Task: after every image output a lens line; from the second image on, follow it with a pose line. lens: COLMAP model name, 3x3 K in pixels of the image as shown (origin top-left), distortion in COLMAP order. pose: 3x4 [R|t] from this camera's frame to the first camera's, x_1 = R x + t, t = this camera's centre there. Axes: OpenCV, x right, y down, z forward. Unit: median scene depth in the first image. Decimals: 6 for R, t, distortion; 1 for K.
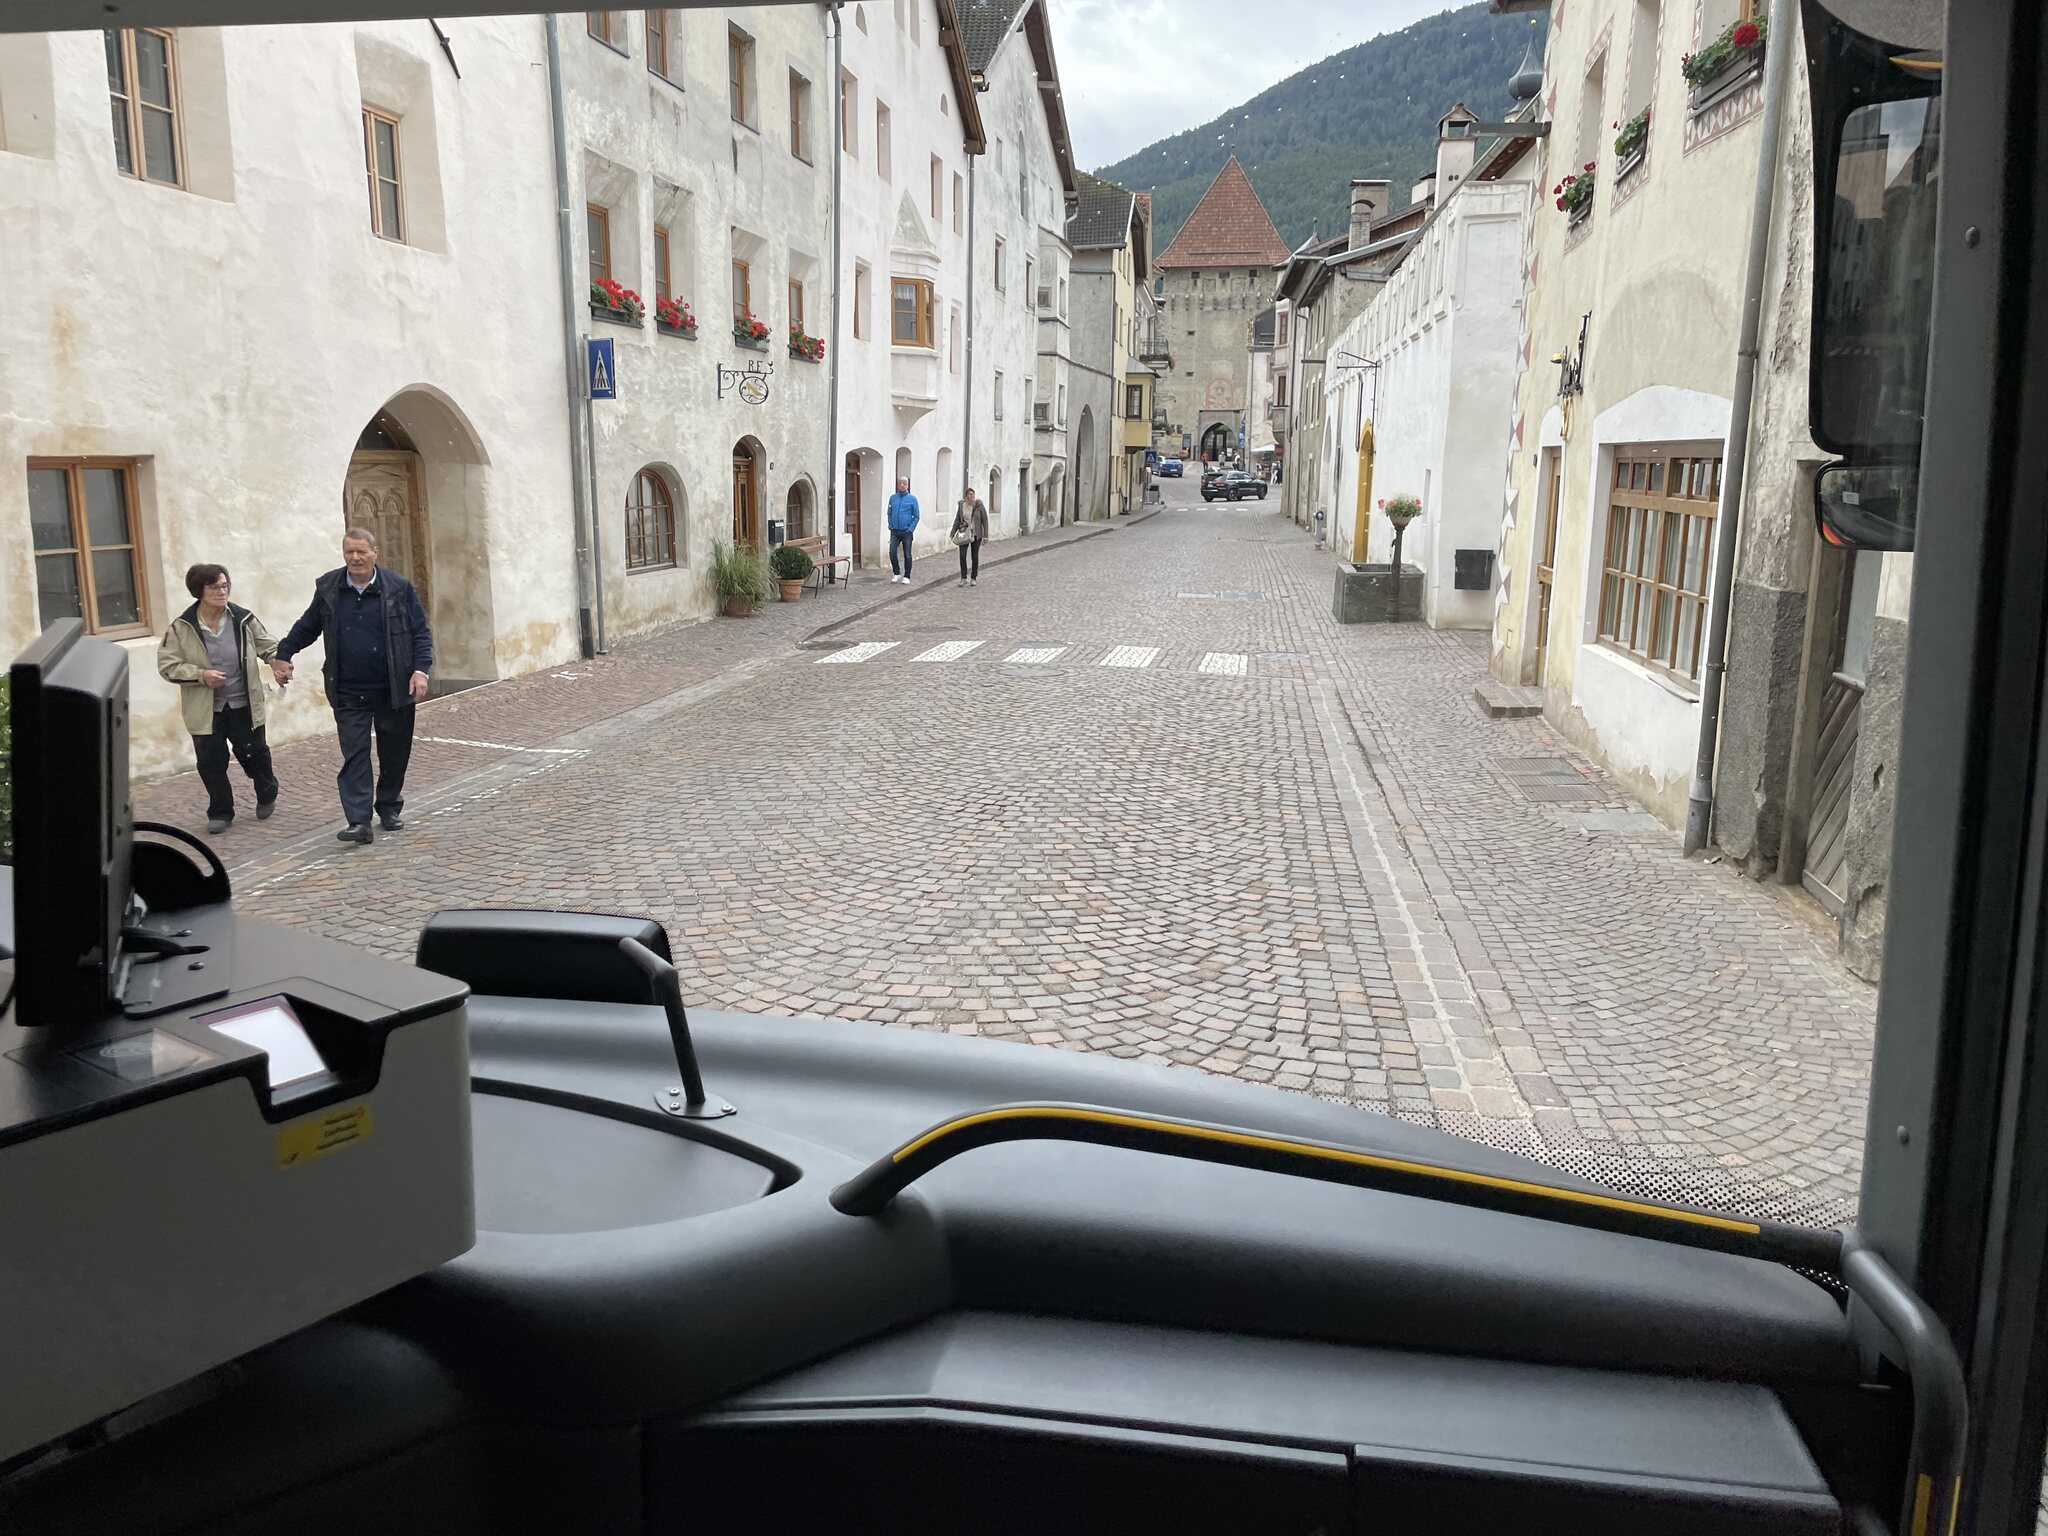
lens RADIAL K [[1535.1, 0, 1026.1], [0, 1535.1, 771.9], [0, 0, 1]] dist [0.009602, 0.000687]
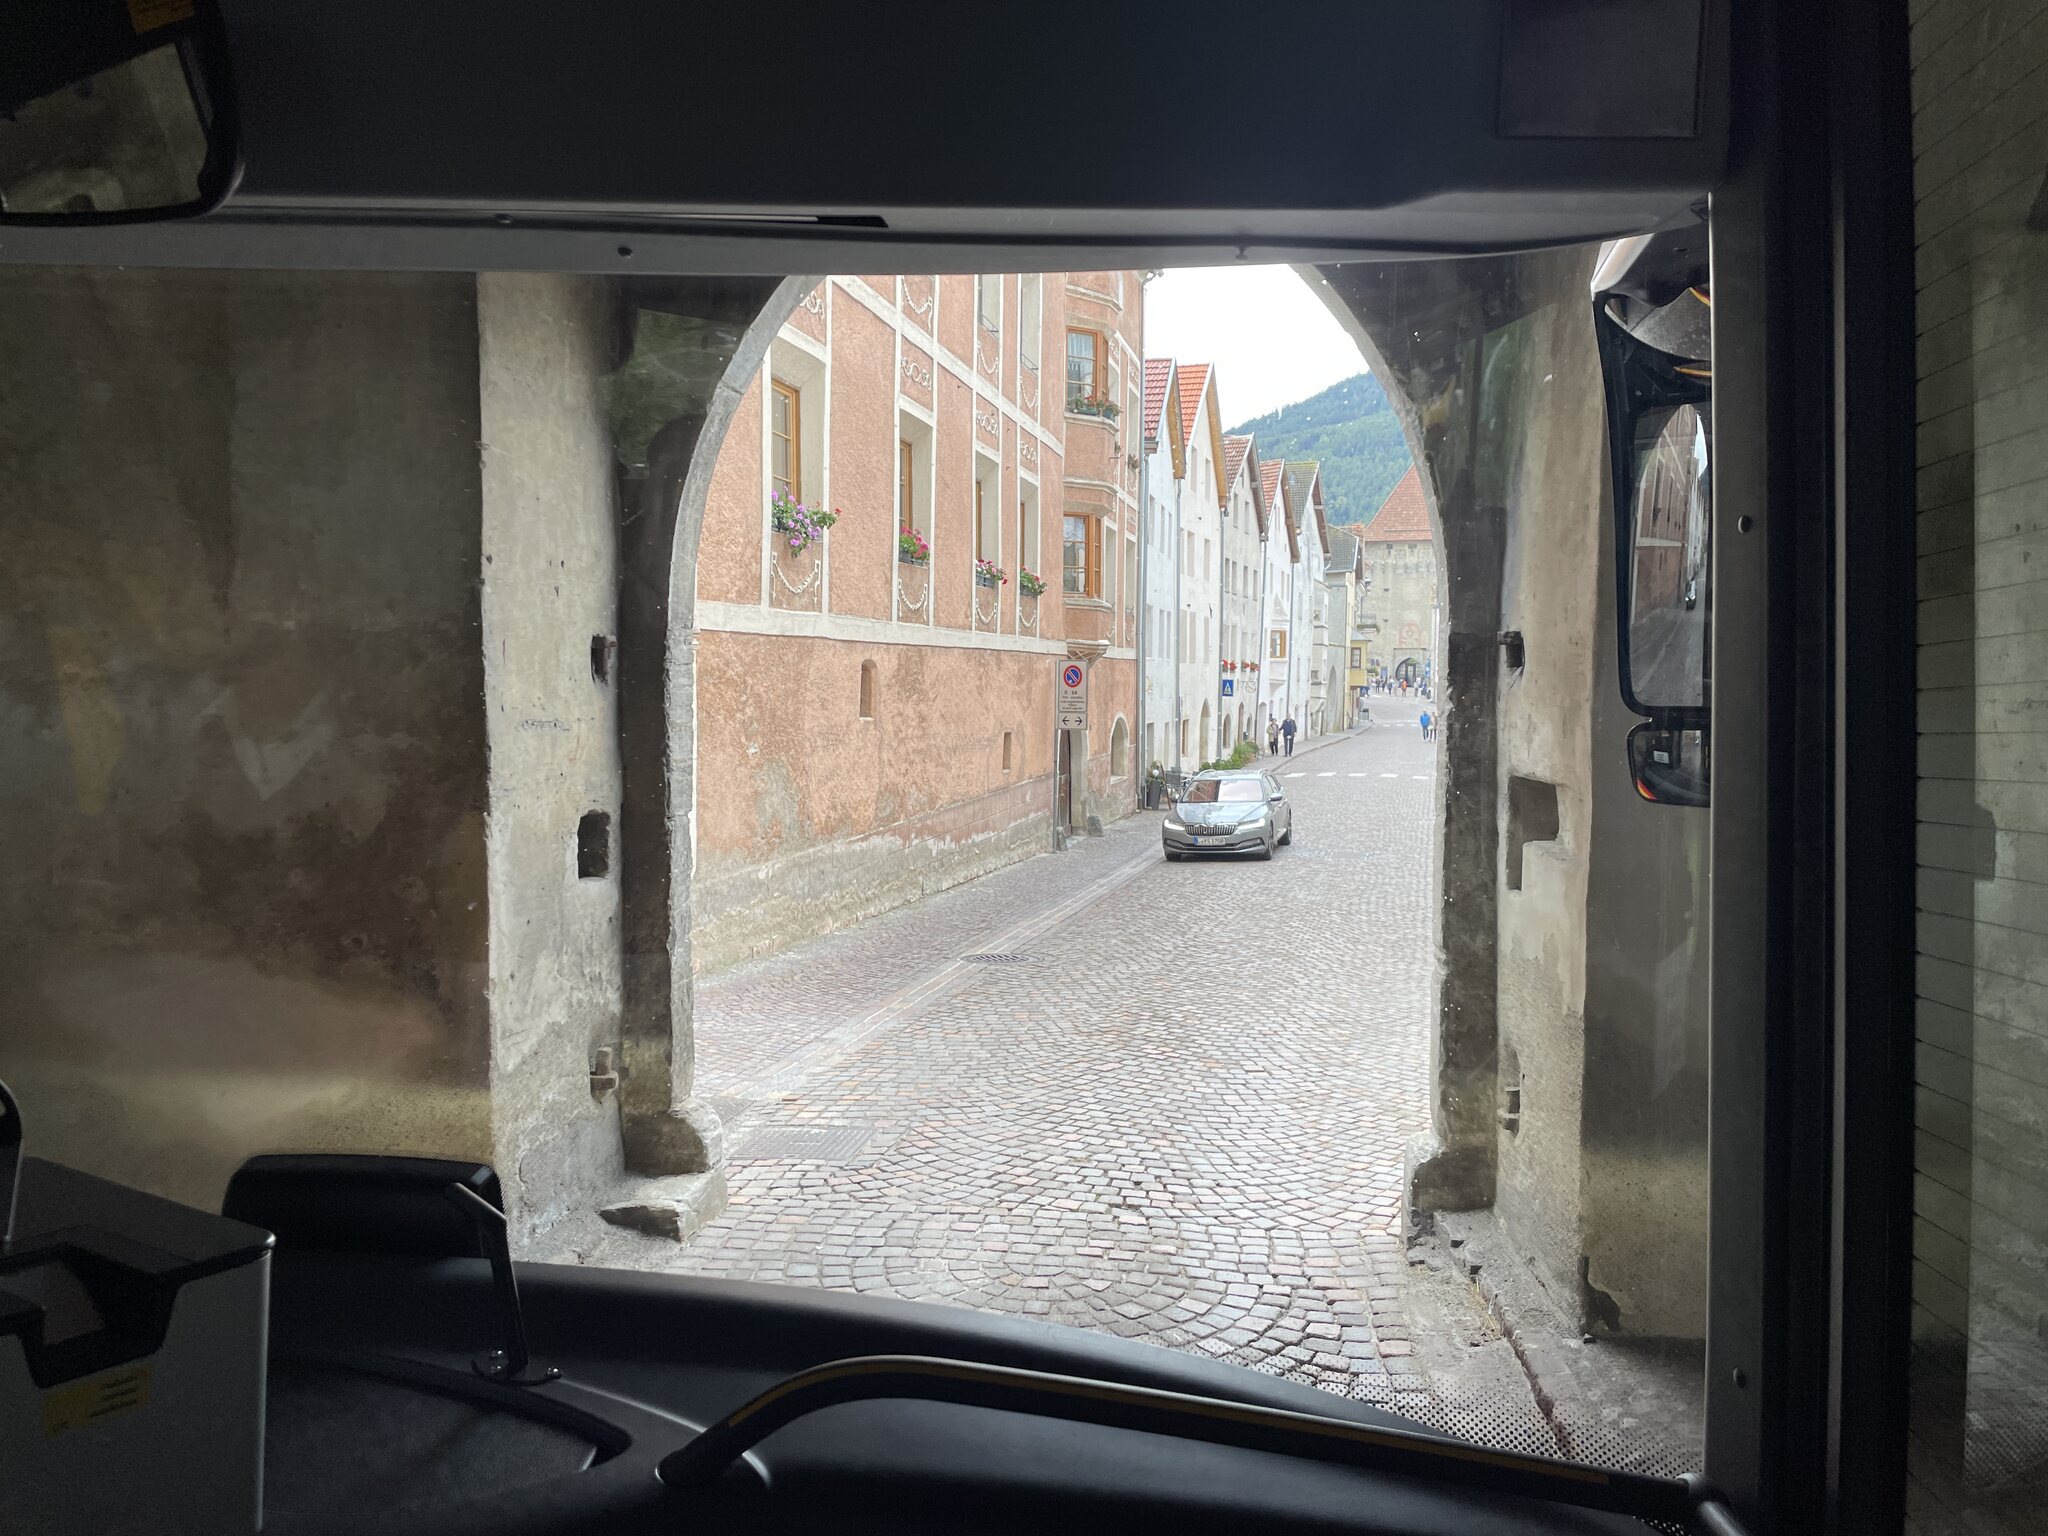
lens RADIAL K [[1535.1, 0, 1017.4], [0, 1535.1, 767.1], [0, 0, 1]] dist [0.009602, 0.000687]
pose [[0.992115, 0.003523, -0.125284, -0.065246], [-0.020944, 0.990210, -0.138006, 0.080487], [0.123571, 0.139541, 0.982476, -0.489723]]
